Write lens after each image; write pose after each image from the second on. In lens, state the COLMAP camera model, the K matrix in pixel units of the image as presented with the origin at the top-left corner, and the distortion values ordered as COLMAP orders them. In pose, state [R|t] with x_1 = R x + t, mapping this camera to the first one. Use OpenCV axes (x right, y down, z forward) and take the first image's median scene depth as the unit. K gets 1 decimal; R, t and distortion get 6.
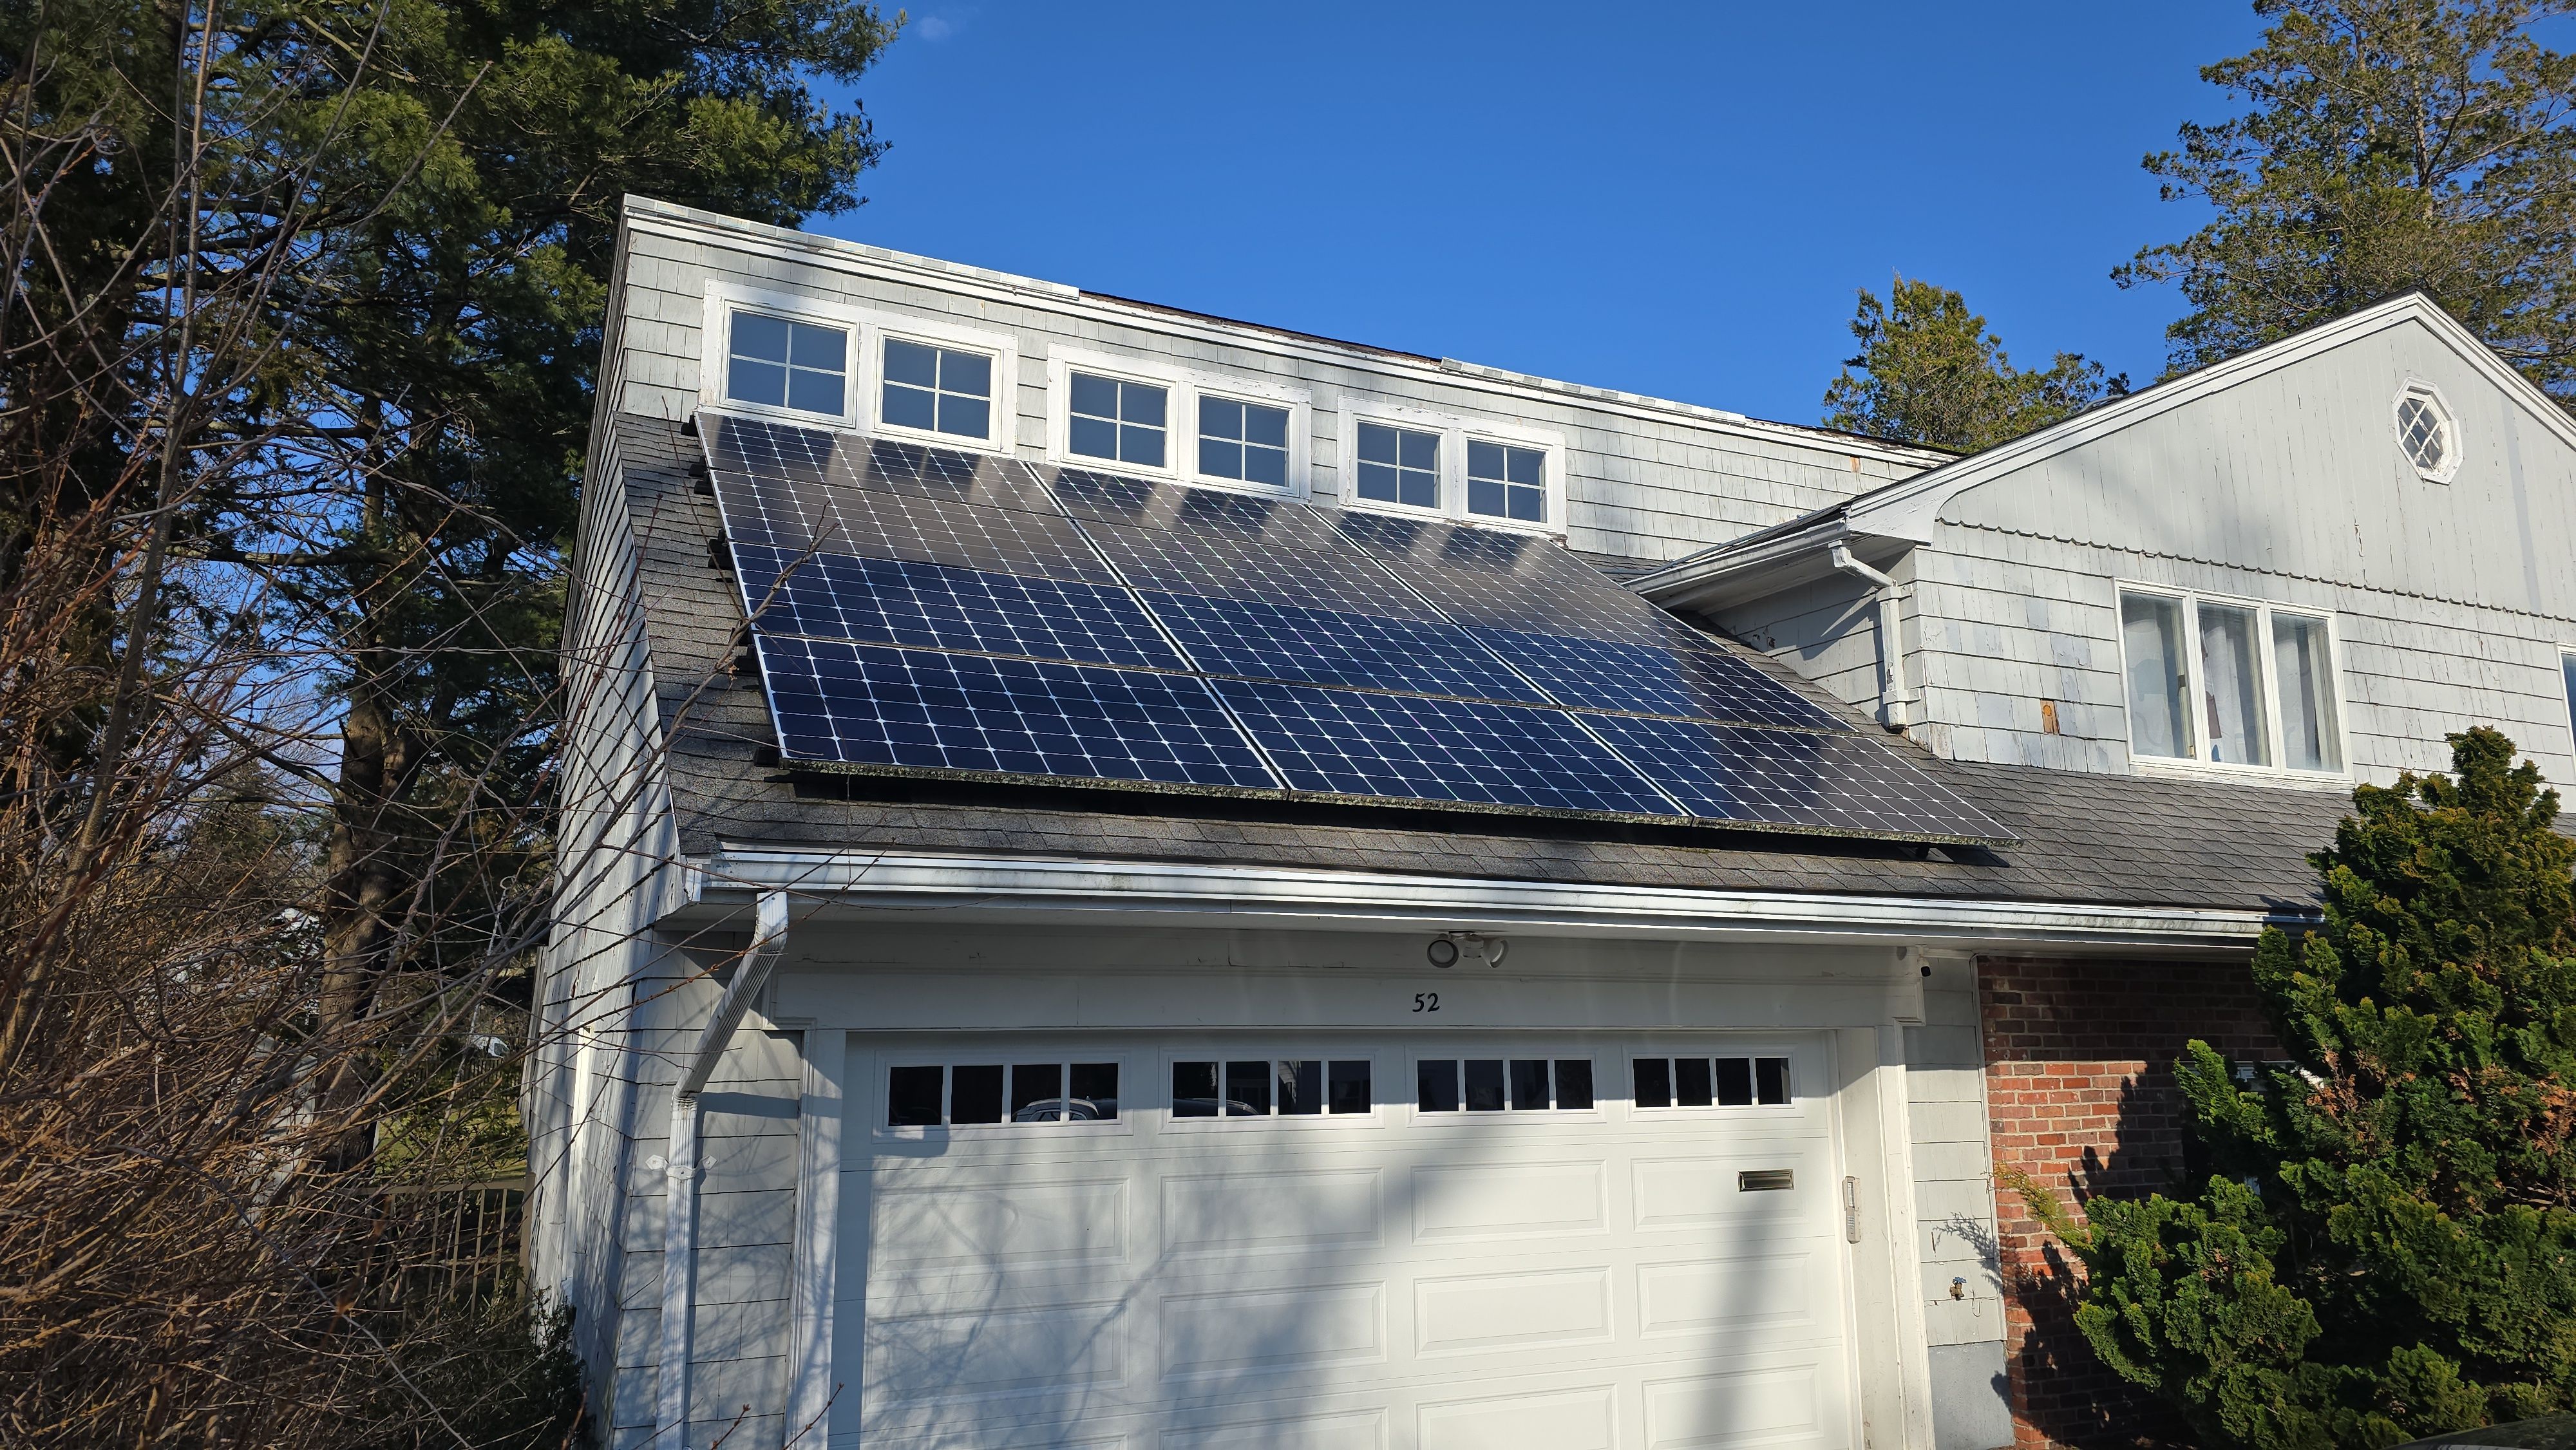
lens RADIAL K [[1700.0, 0, 1283.2], [0, 1700.0, 712.6], [0, 0, 1]] dist [0.078231, -0.078390]
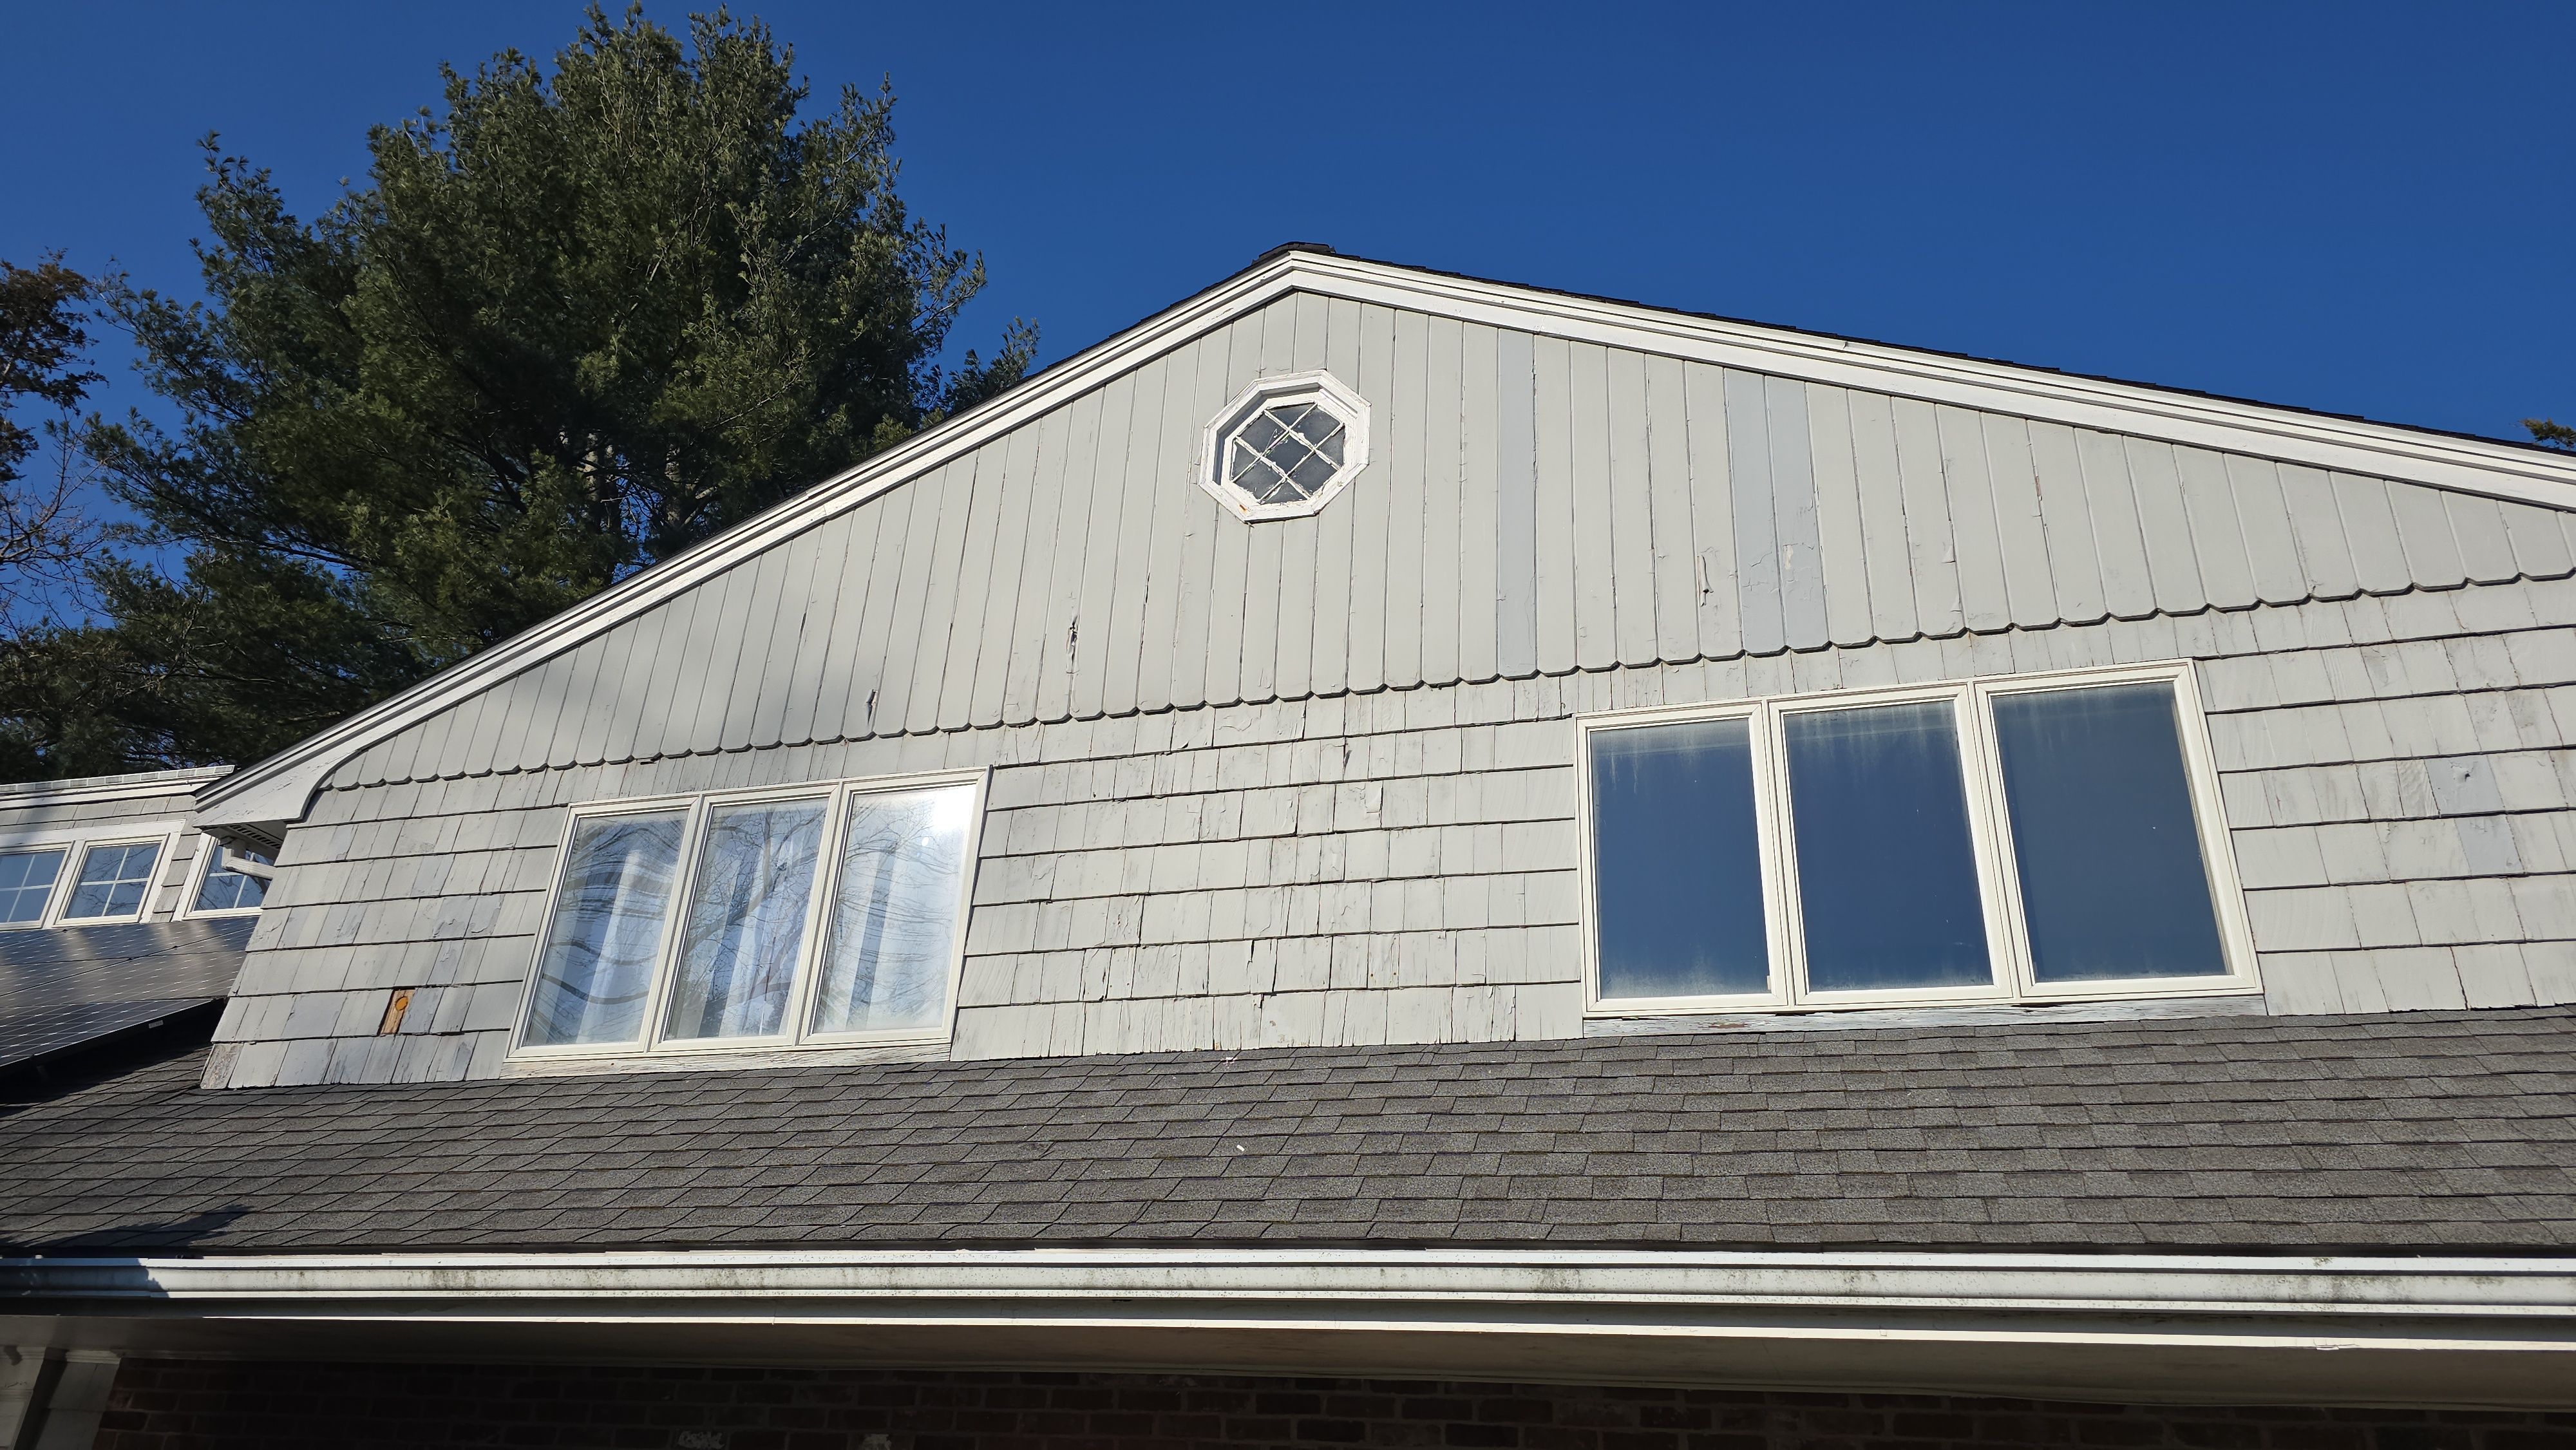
lens RADIAL K [[1700.0, 0, 1283.2], [0, 1700.0, 712.6], [0, 0, 1]] dist [0.078231, -0.078390]
pose [[0.740413, -0.264472, -0.617934, 1.307765], [0.069873, 0.944641, -0.320578, 0.155078], [0.668510, 0.194184, 0.717904, 0.762500]]
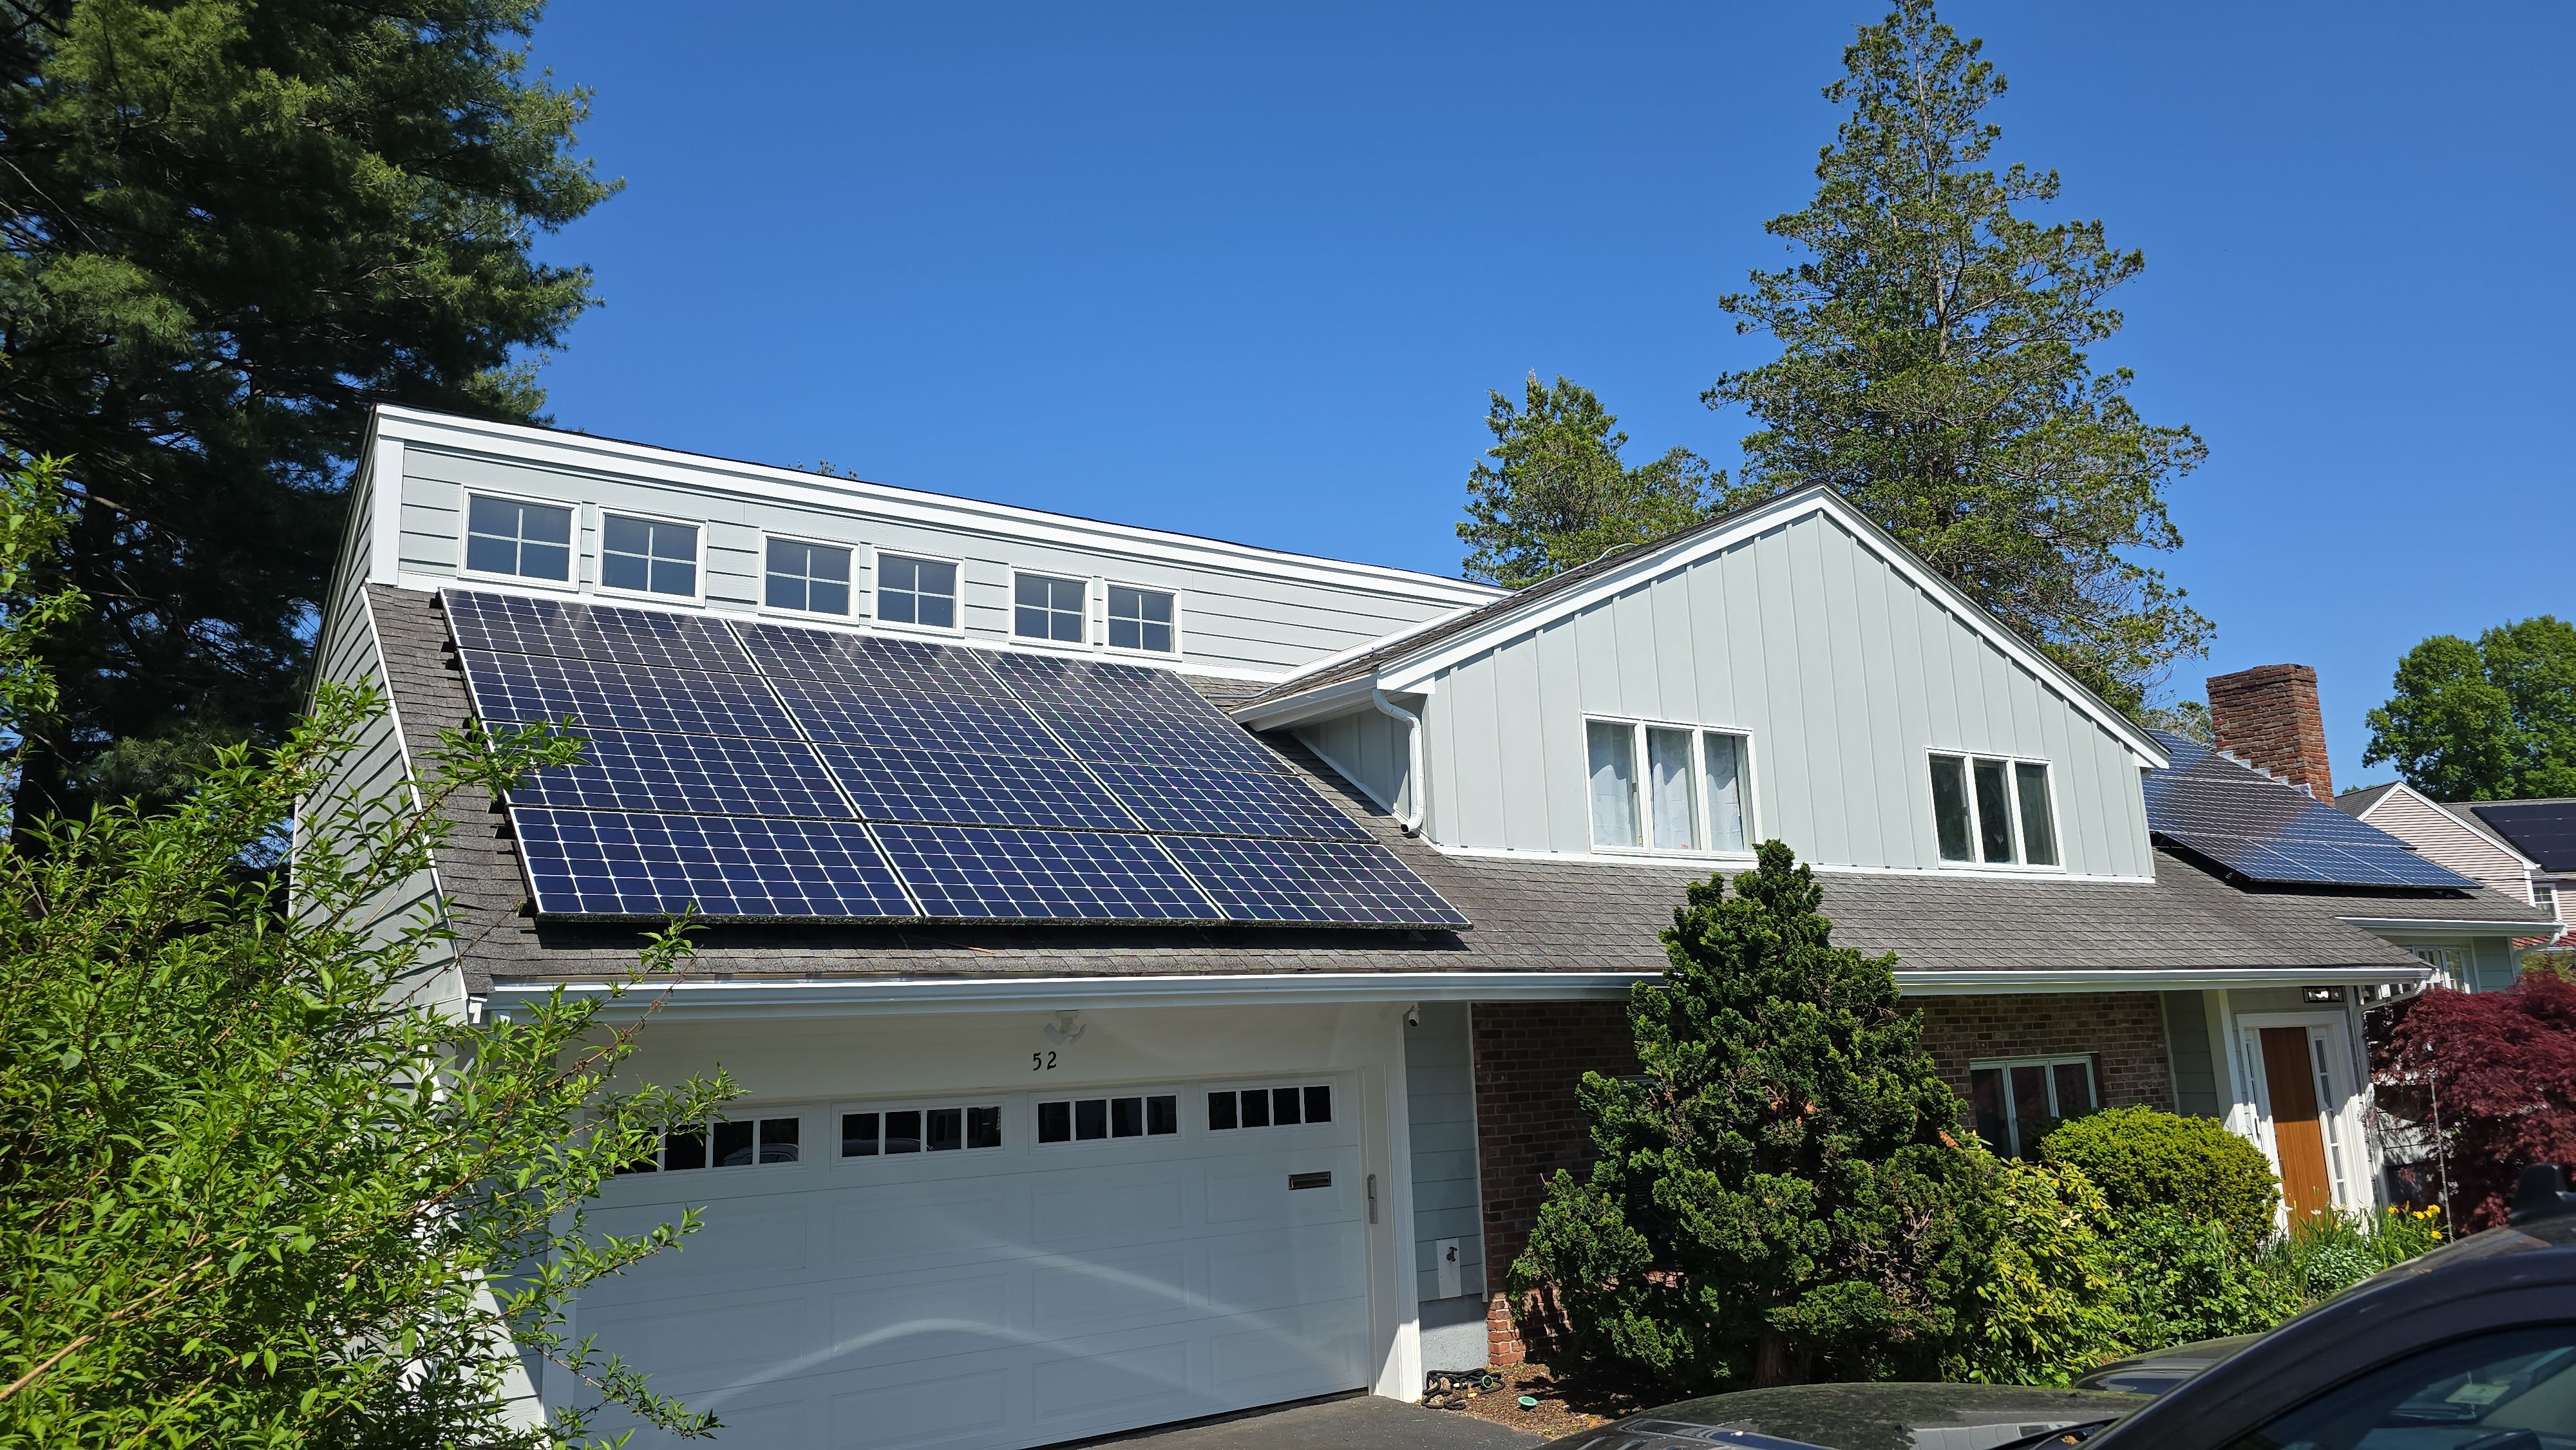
lens RADIAL K [[1700.0, 0, 1283.2], [0, 1700.0, 712.6], [0, 0, 1]] dist [0.078231, -0.078390]
pose [[0.987604, -0.003723, 0.156922, 0.053278], [0.005987, 0.999885, -0.013959, -0.068428], [-0.156852, 0.014725, 0.987512, -0.295427]]
